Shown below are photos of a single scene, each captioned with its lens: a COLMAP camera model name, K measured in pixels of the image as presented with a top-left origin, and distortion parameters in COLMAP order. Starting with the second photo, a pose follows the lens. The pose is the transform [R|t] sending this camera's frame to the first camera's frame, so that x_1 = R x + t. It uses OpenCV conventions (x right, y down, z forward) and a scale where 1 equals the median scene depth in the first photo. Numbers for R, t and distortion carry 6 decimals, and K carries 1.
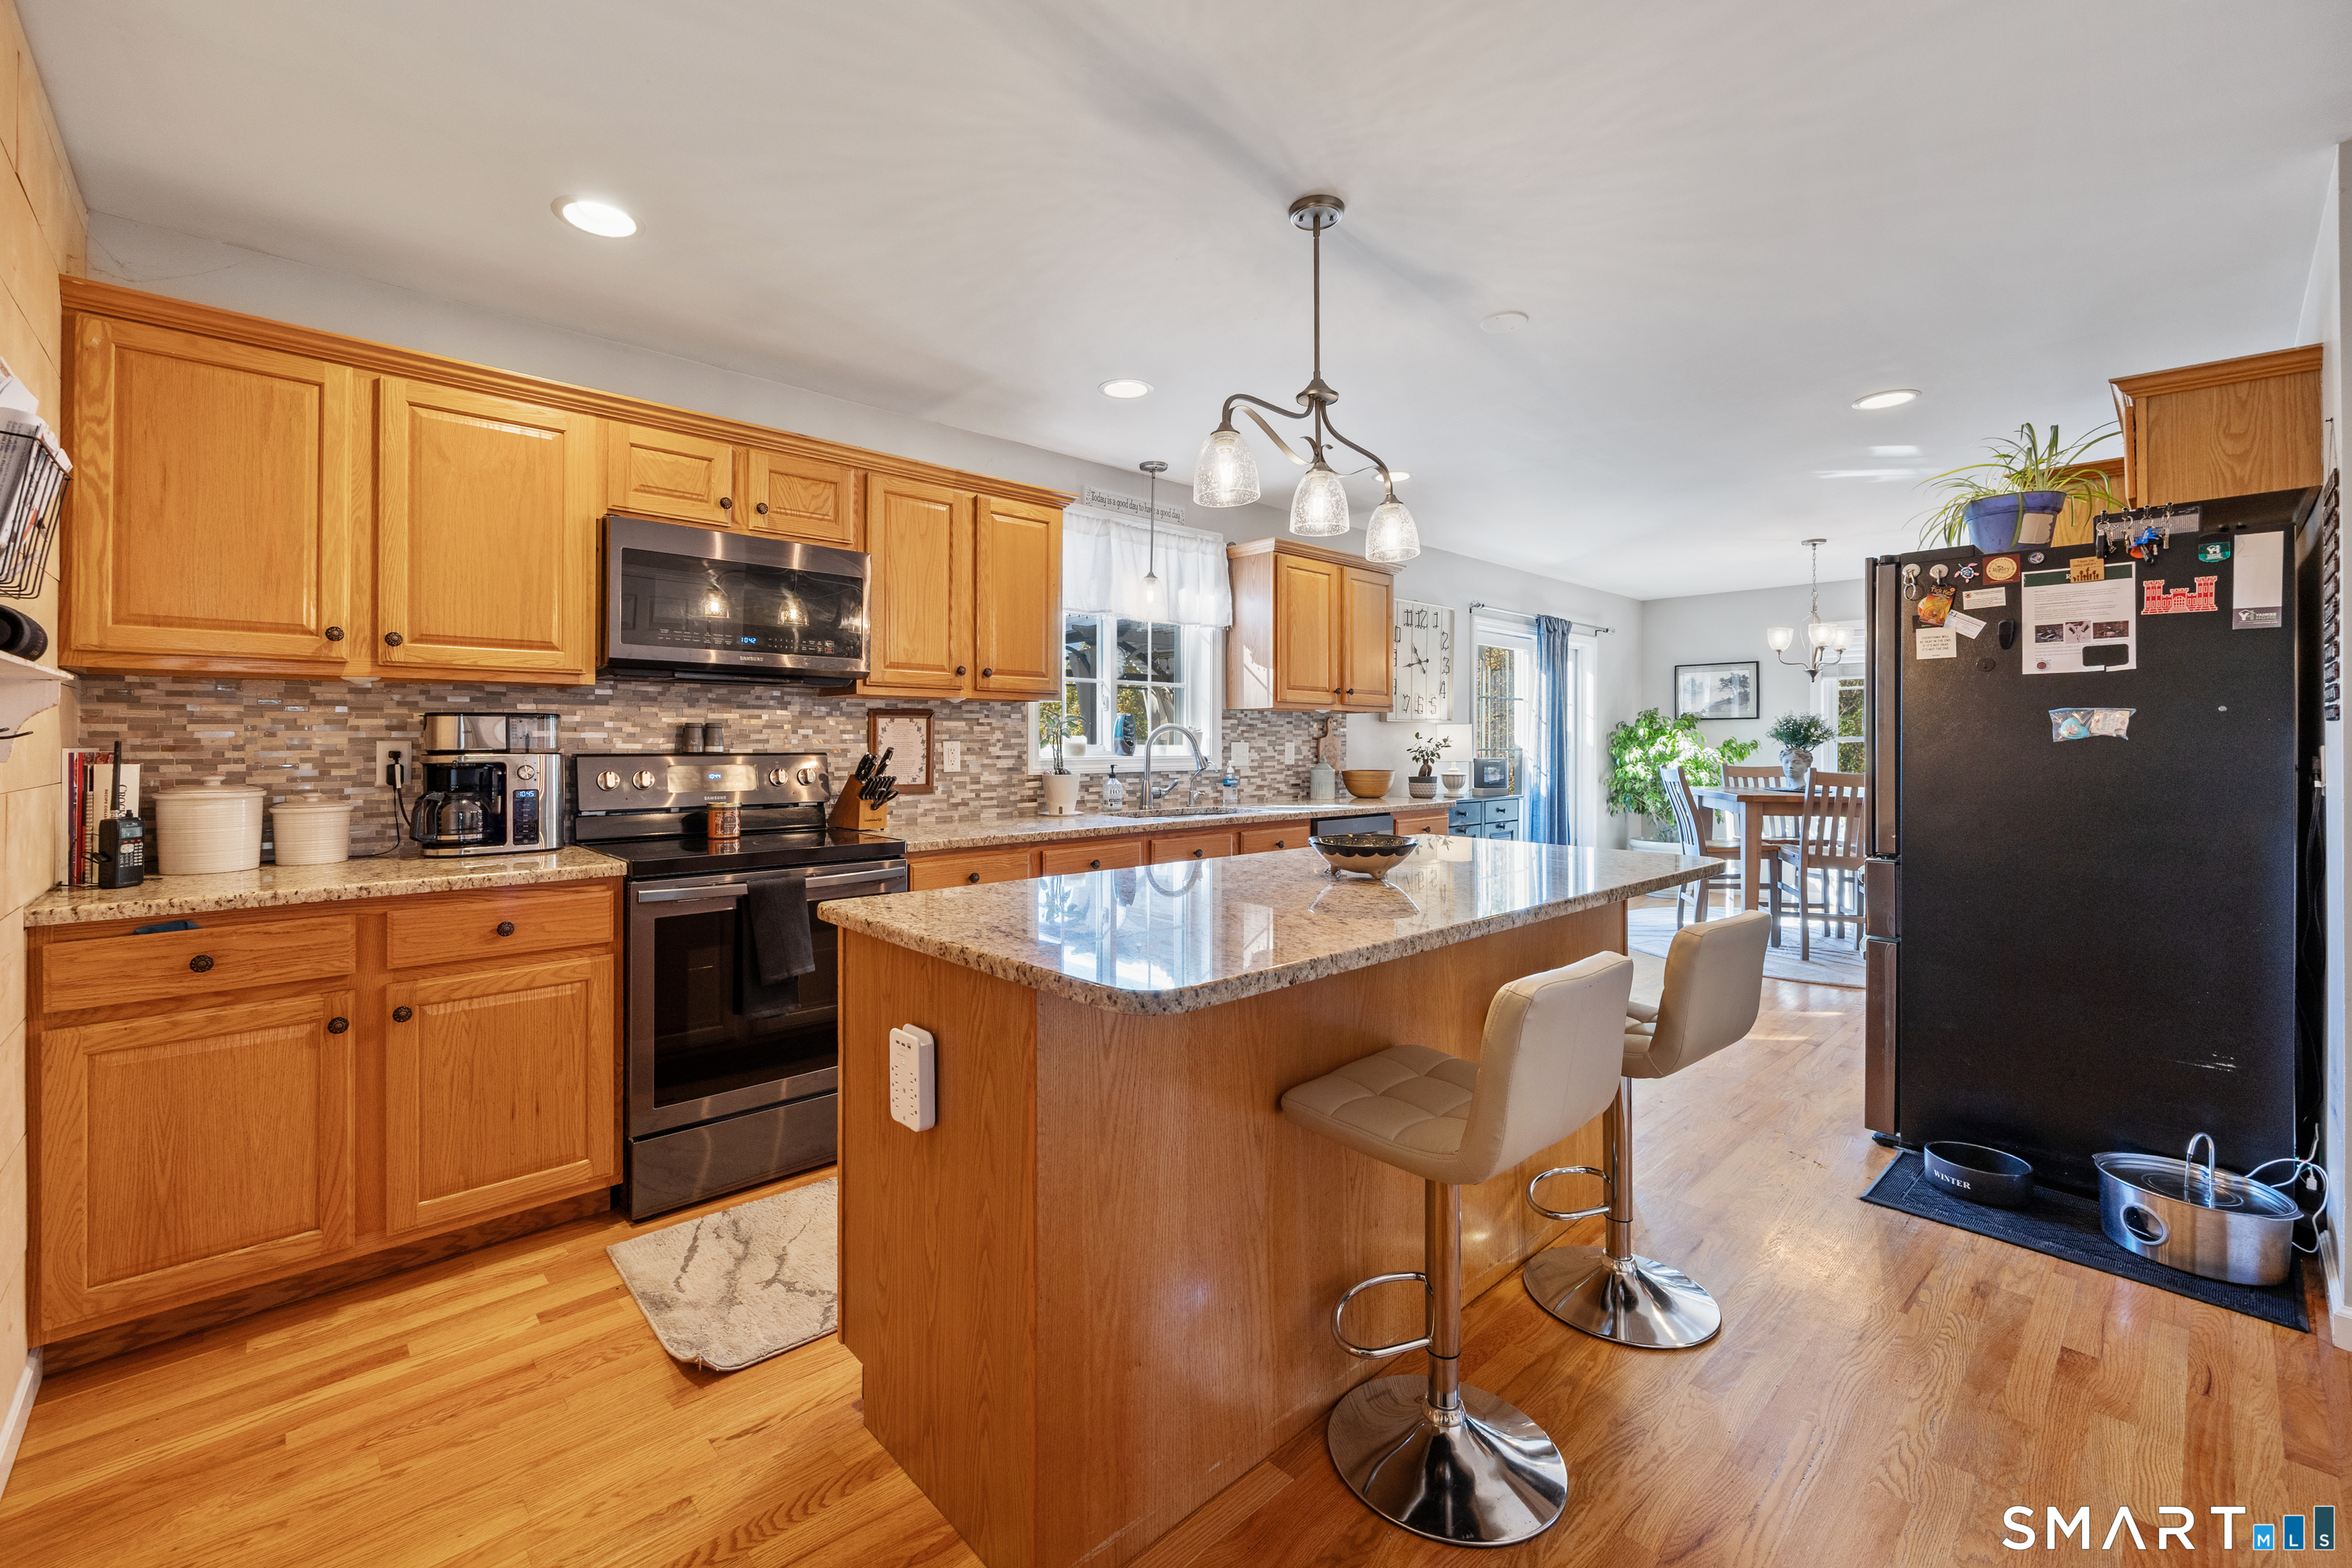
lens RADIAL K [[956.3, 0, 1187.4], [0, 956.3, 733.9], [0, 0, 1]] dist [-0.003391, 0.000588]
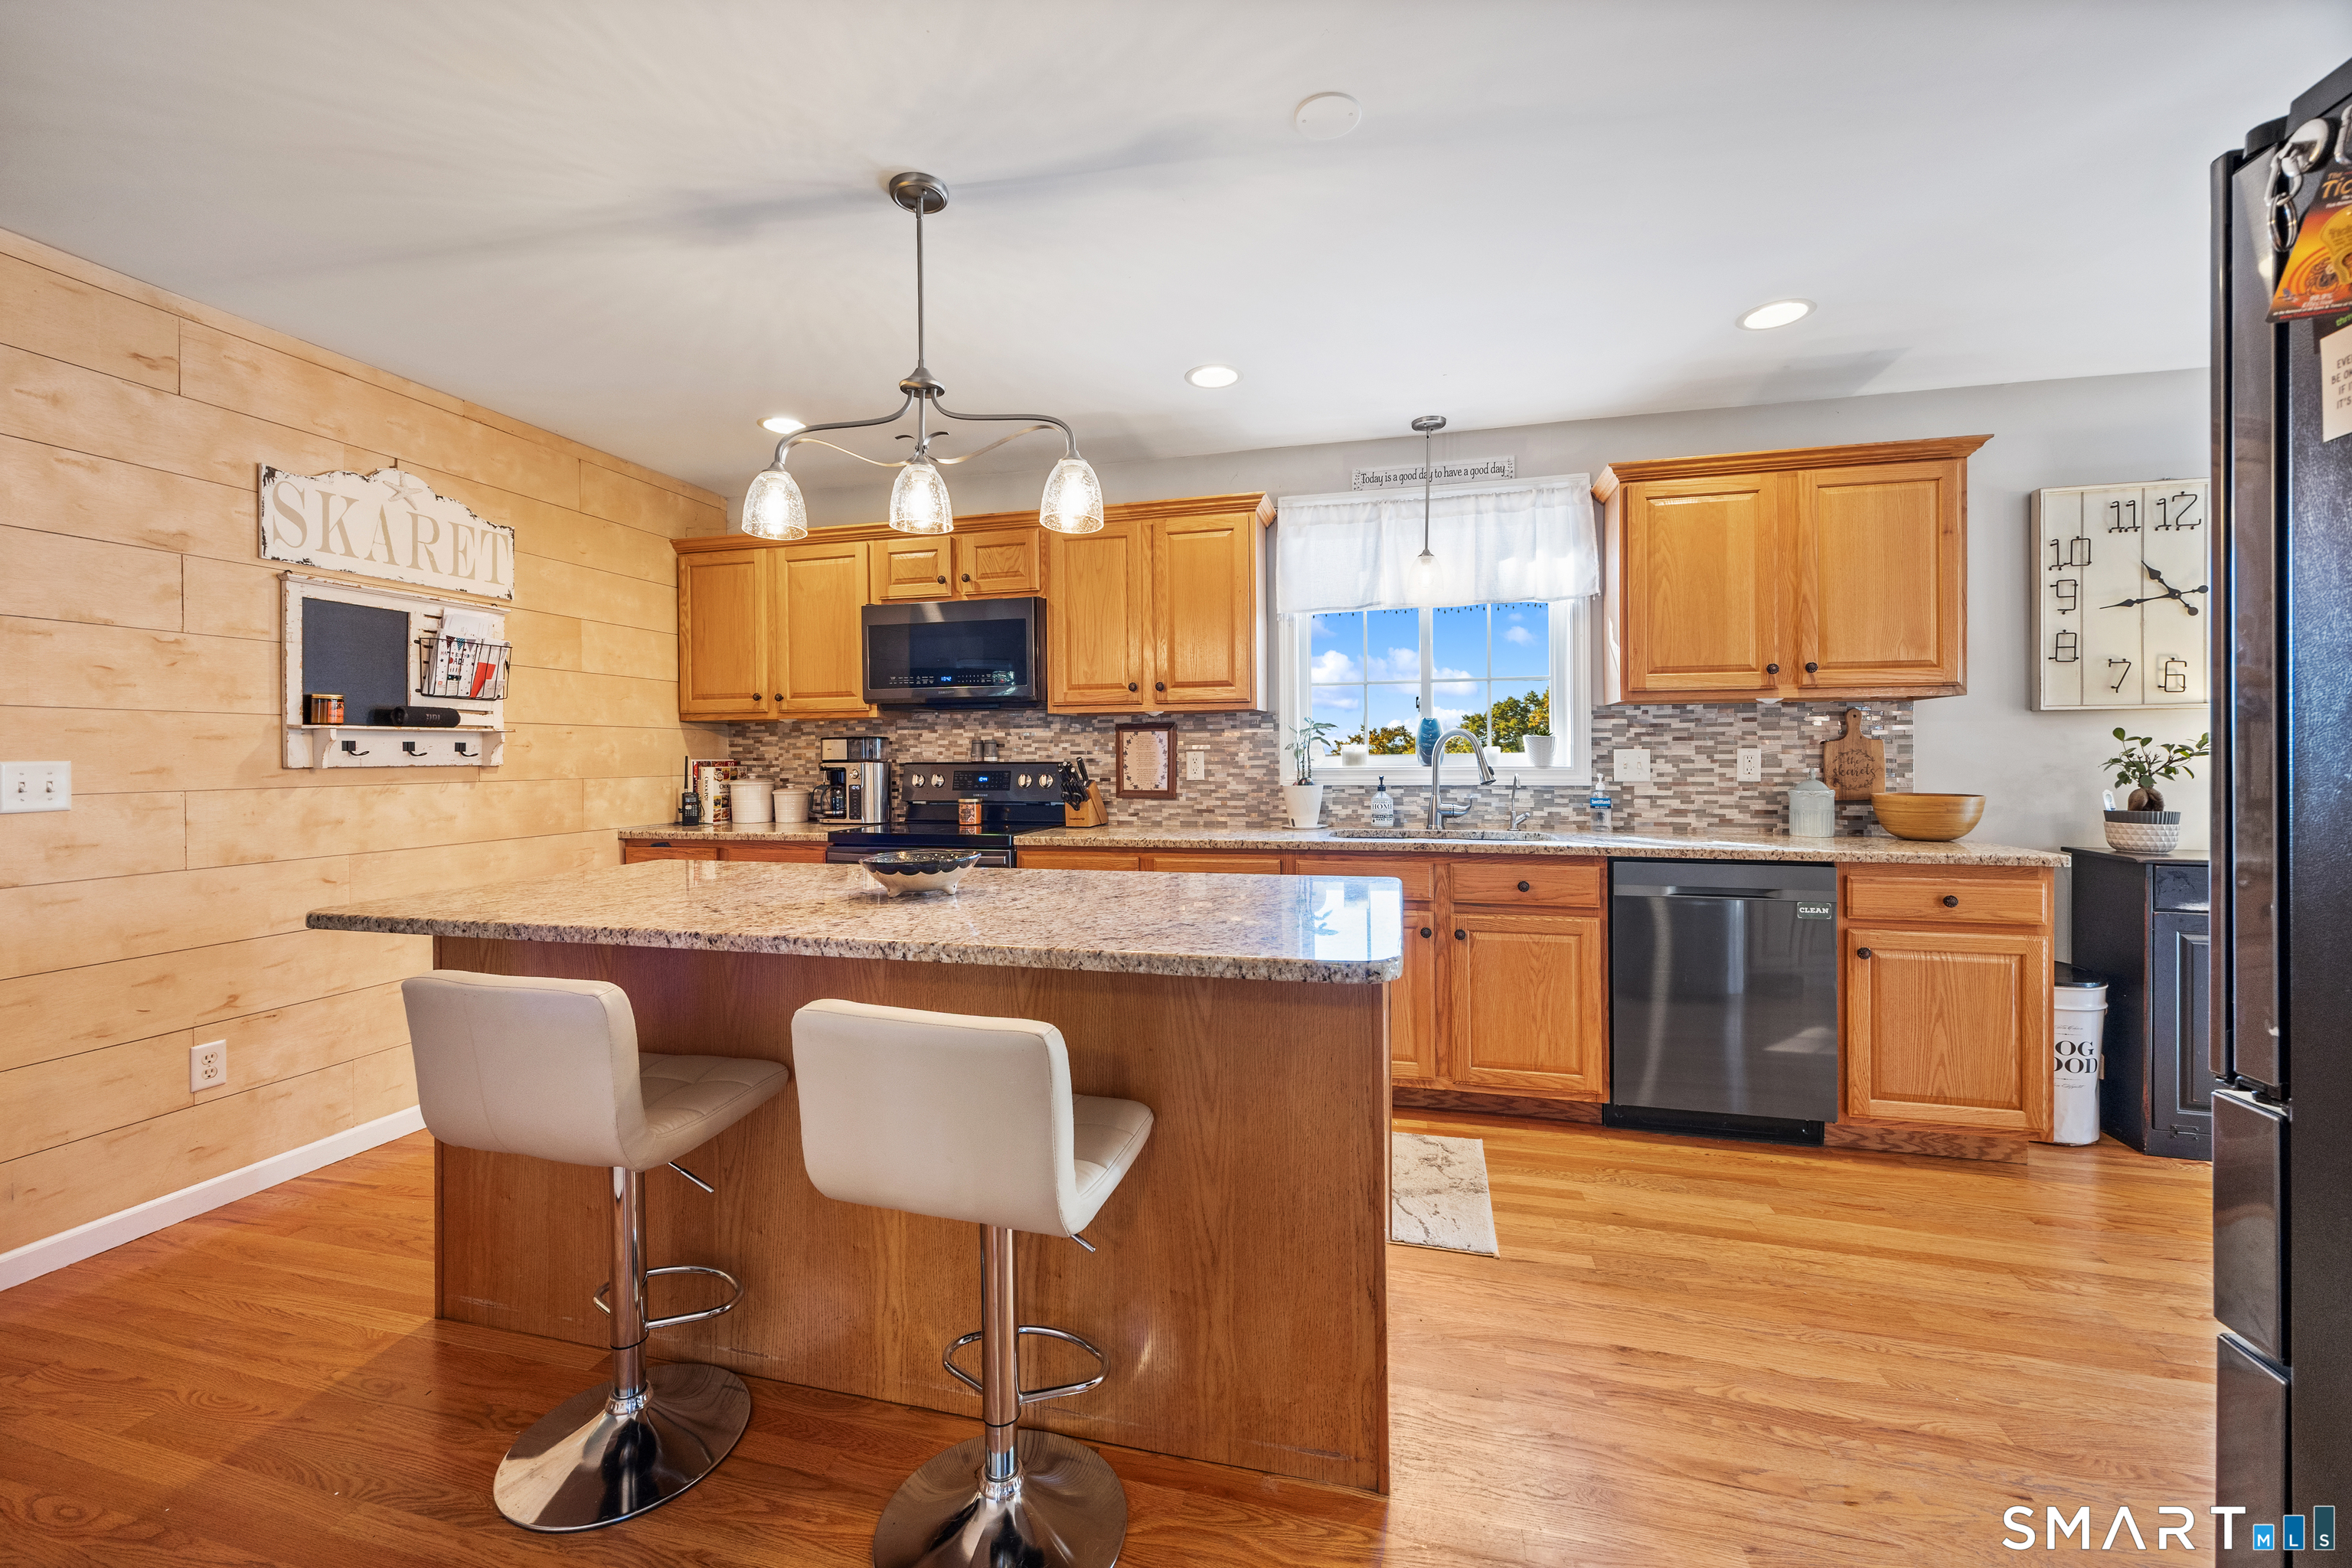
lens RADIAL K [[956.3, 0, 1195.5], [0, 956.3, 765.3], [0, 0, 1]] dist [-0.003391, 0.000588]
pose [[0.530860, 0.002126, -0.847457, 0.982932], [0.013871, 0.999841, 0.011197, 0.016317], [0.847346, -0.017699, 0.530746, 0.648636]]
